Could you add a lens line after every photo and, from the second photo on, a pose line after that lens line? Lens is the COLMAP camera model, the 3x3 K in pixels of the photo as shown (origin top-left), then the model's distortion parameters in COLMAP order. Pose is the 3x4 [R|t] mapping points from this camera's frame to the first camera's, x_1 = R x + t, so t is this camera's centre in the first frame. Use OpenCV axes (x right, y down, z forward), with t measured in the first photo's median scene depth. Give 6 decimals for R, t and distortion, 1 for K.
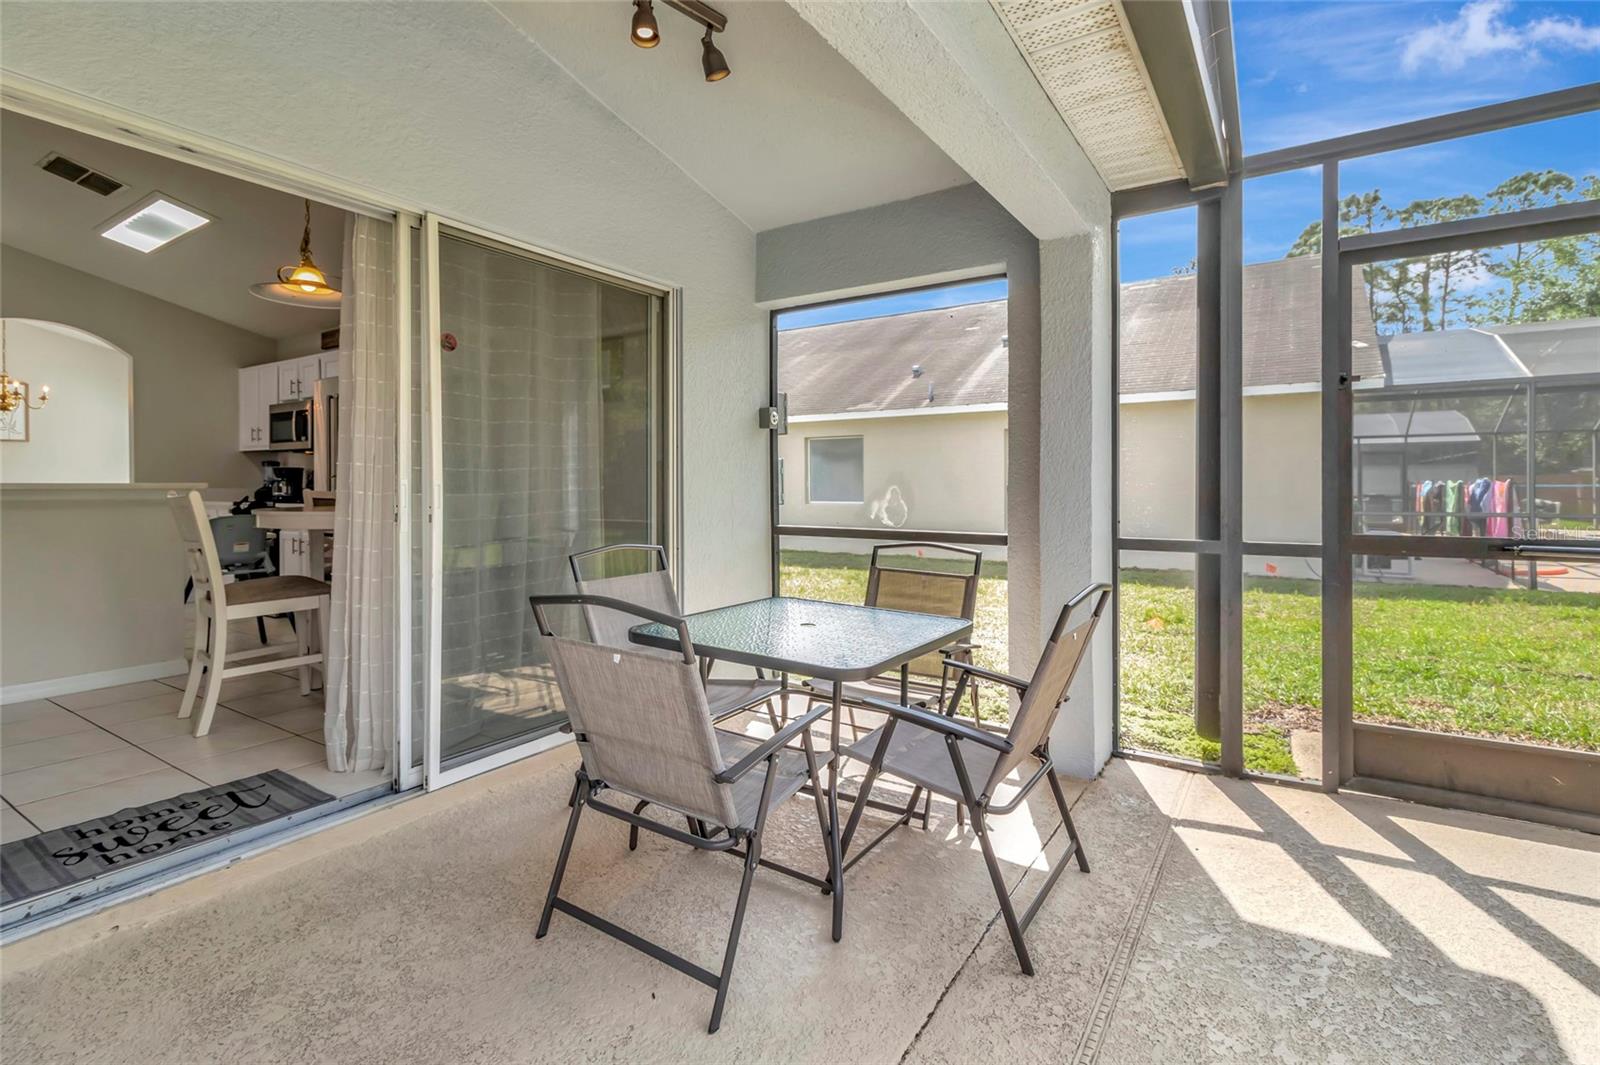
lens RADIAL K [[779.5, 0, 796.3], [0, 779.5, 480.2], [0, 0, 1]] dist [0.020780, 0.000286]
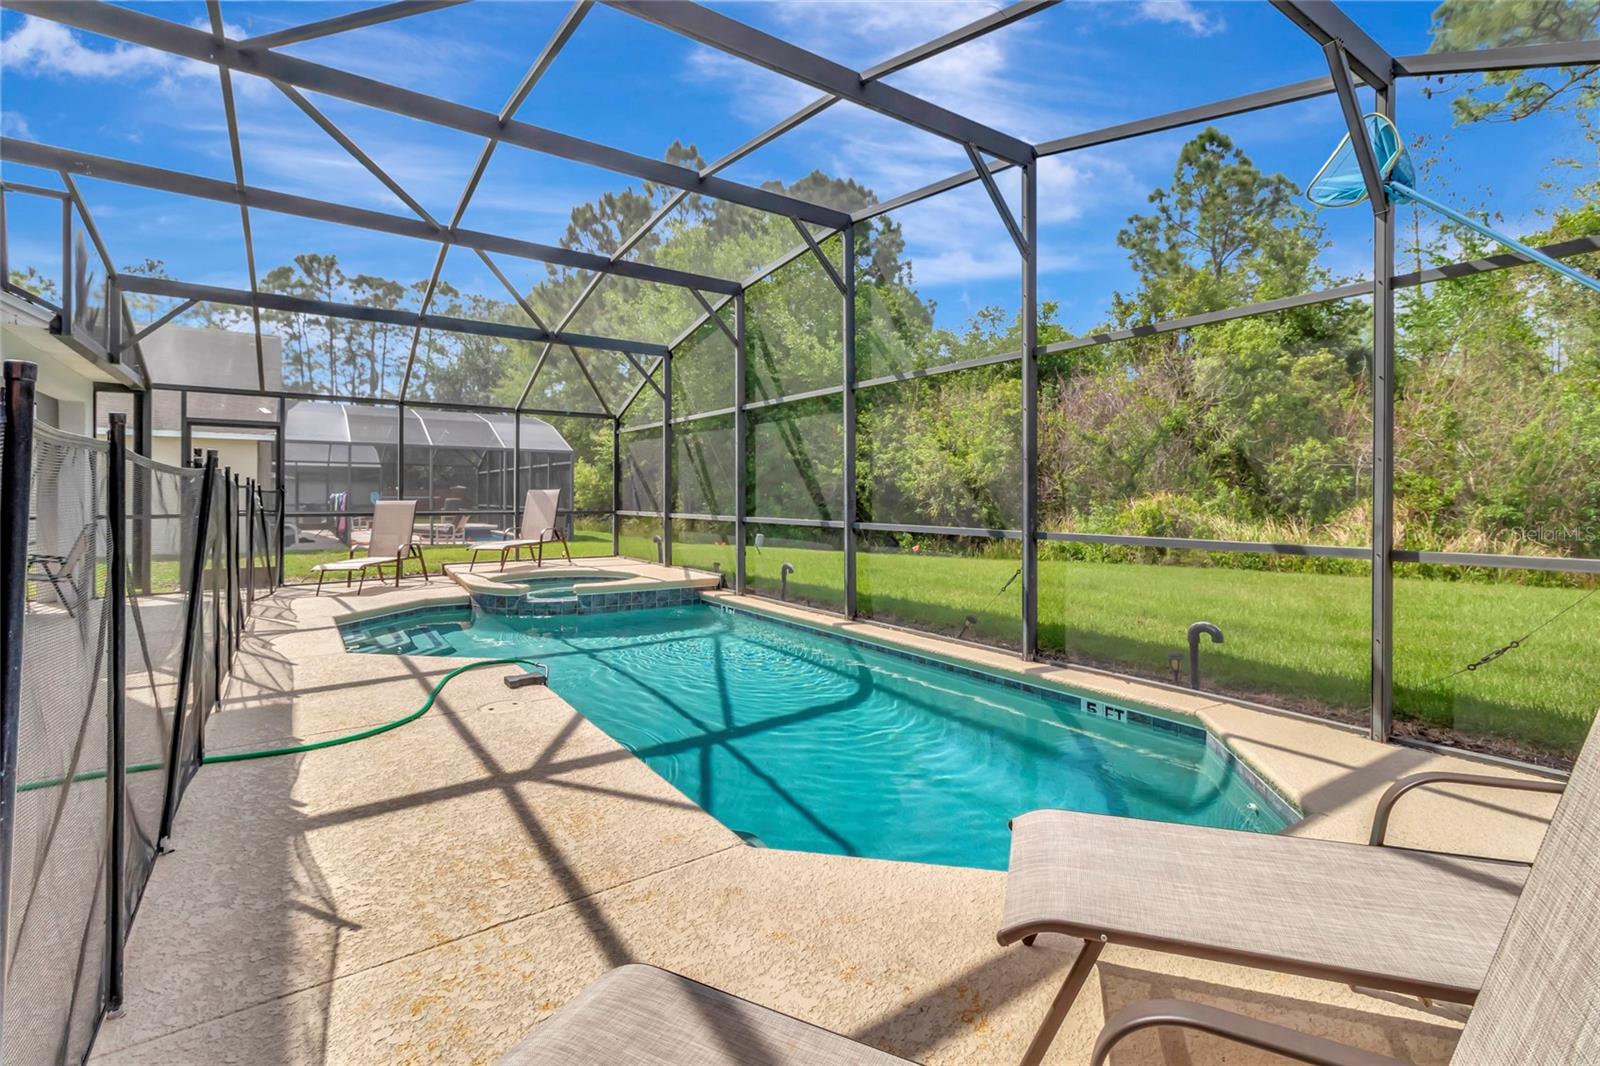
lens RADIAL K [[749.4, 0, 809.1], [0, 749.4, 487.5], [0, 0, 1]] dist [0.013827, -0.000521]
pose [[0.380104, 0.007507, 0.924913, -1.030781], [0.006130, 0.999925, -0.010635, 0.020291], [-0.924924, 0.009712, 0.380029, -2.170407]]
